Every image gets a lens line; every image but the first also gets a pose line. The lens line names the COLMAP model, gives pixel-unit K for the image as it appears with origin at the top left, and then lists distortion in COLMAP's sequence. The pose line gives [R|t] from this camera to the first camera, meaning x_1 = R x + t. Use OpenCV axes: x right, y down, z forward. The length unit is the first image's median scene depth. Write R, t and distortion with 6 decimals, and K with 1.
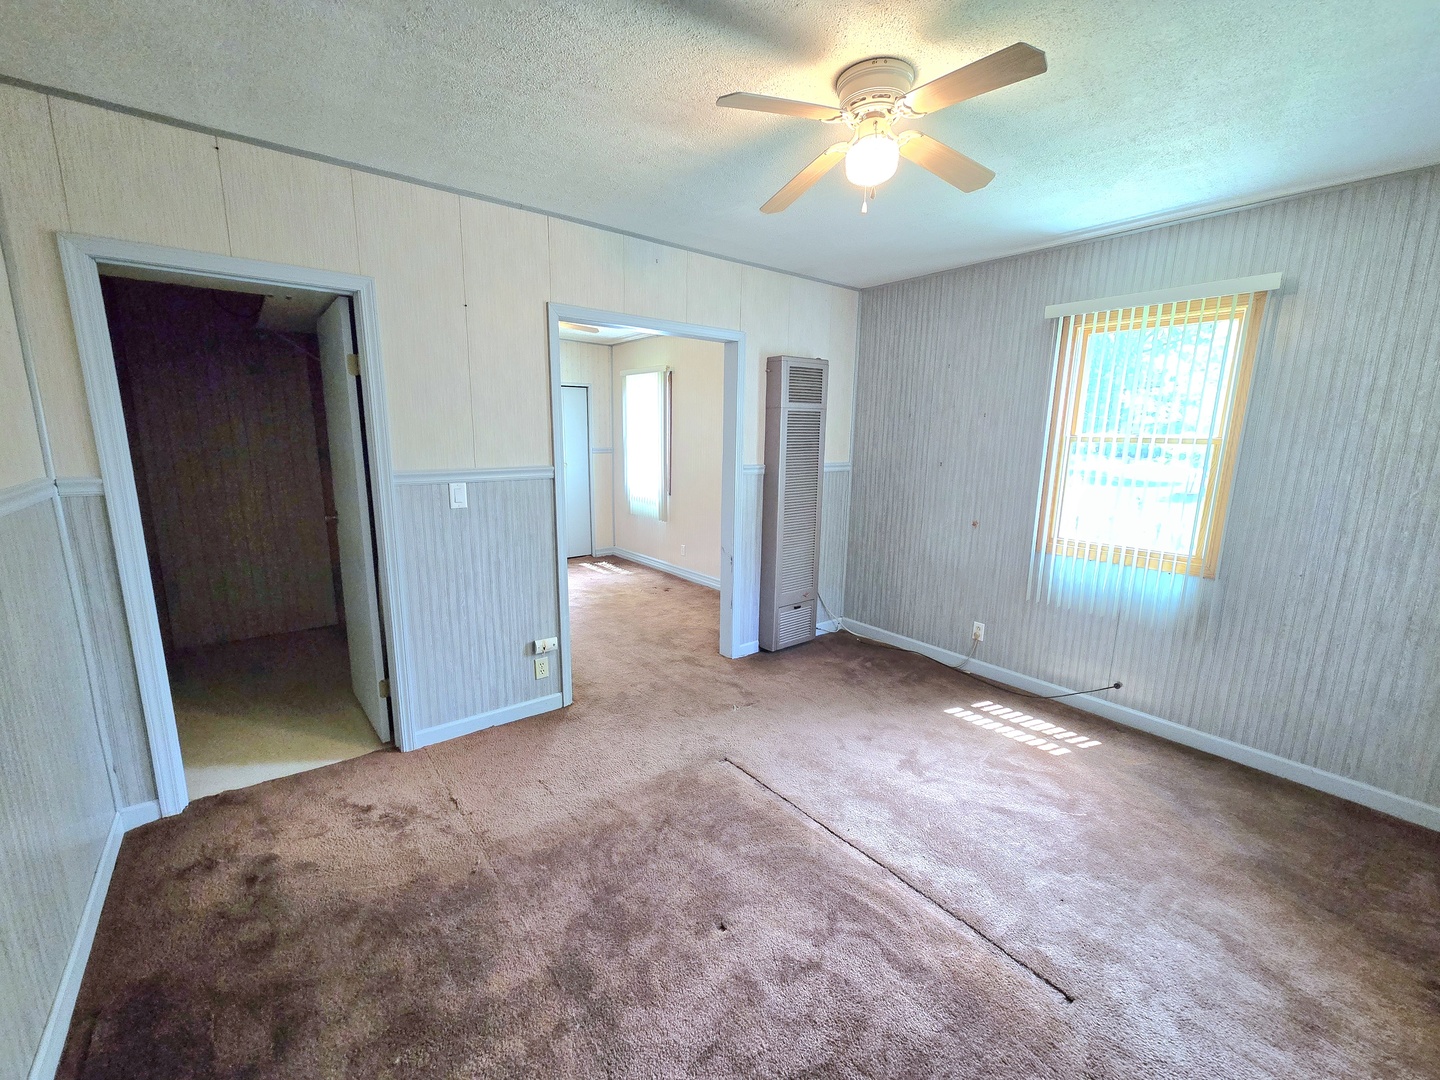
lens RADIAL K [[591.6, 0, 715.3], [0, 591.6, 544.5], [0, 0, 1]] dist [-0.003234, 0.002101]
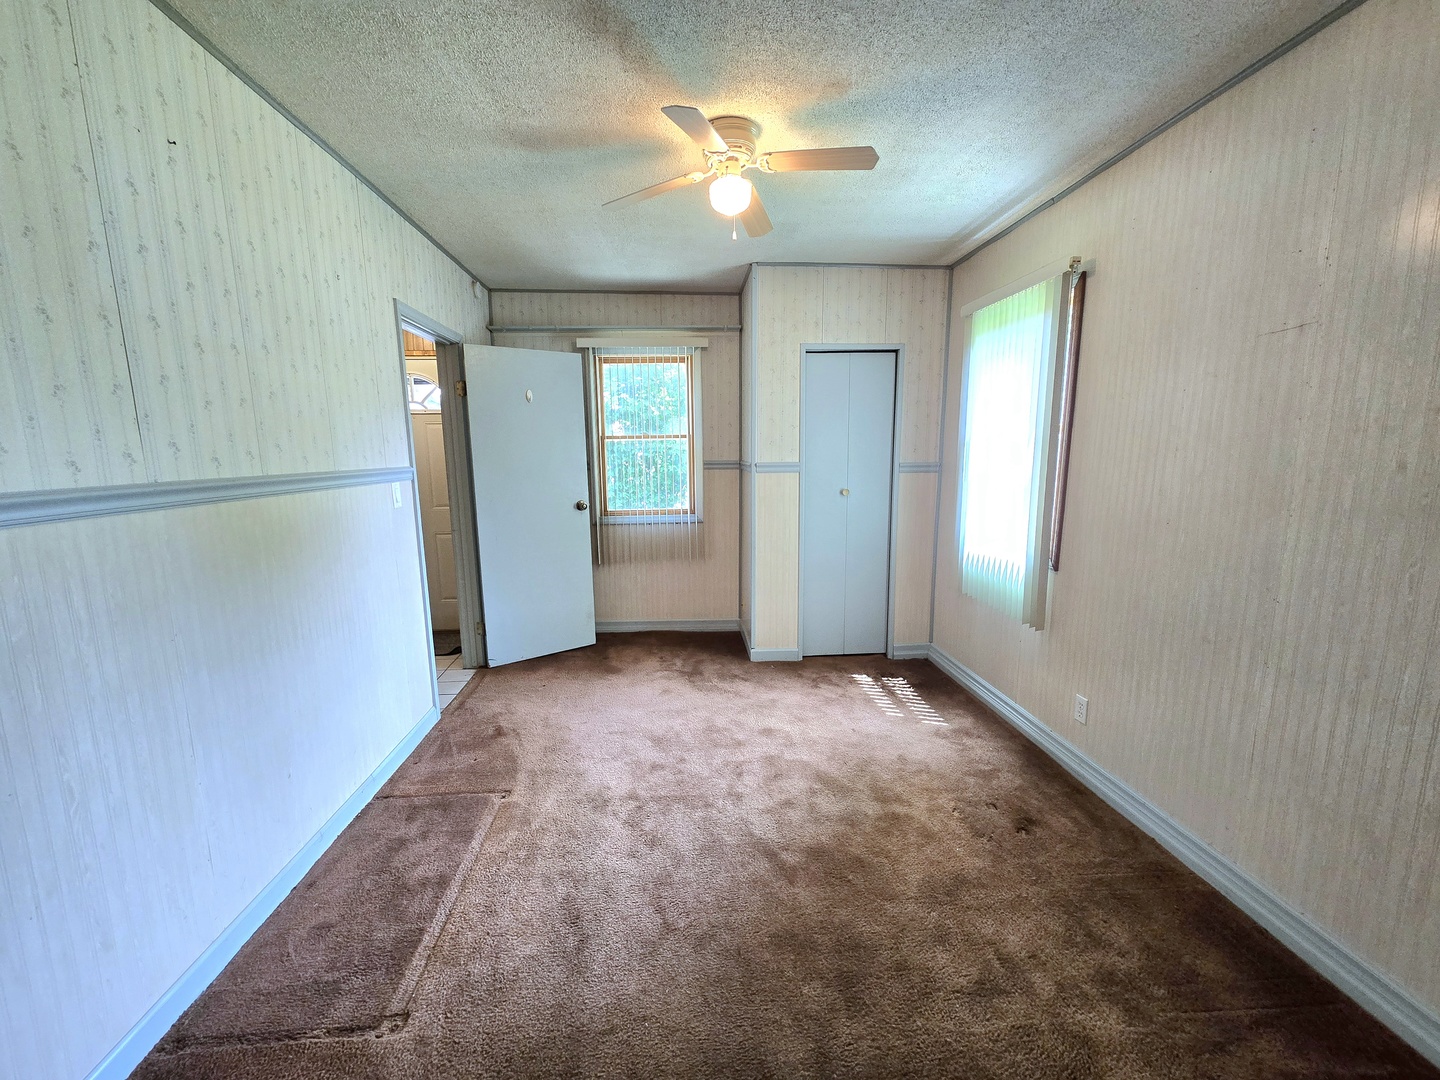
lens RADIAL K [[591.6, 0, 709.9], [0, 591.6, 535.4], [0, 0, 1]] dist [-0.003234, 0.002101]
pose [[0.817603, 0.067853, -0.571771, -0.038878], [-0.092802, 0.995578, -0.014555, -0.080678], [0.568255, 0.064961, 0.820284, 0.512200]]
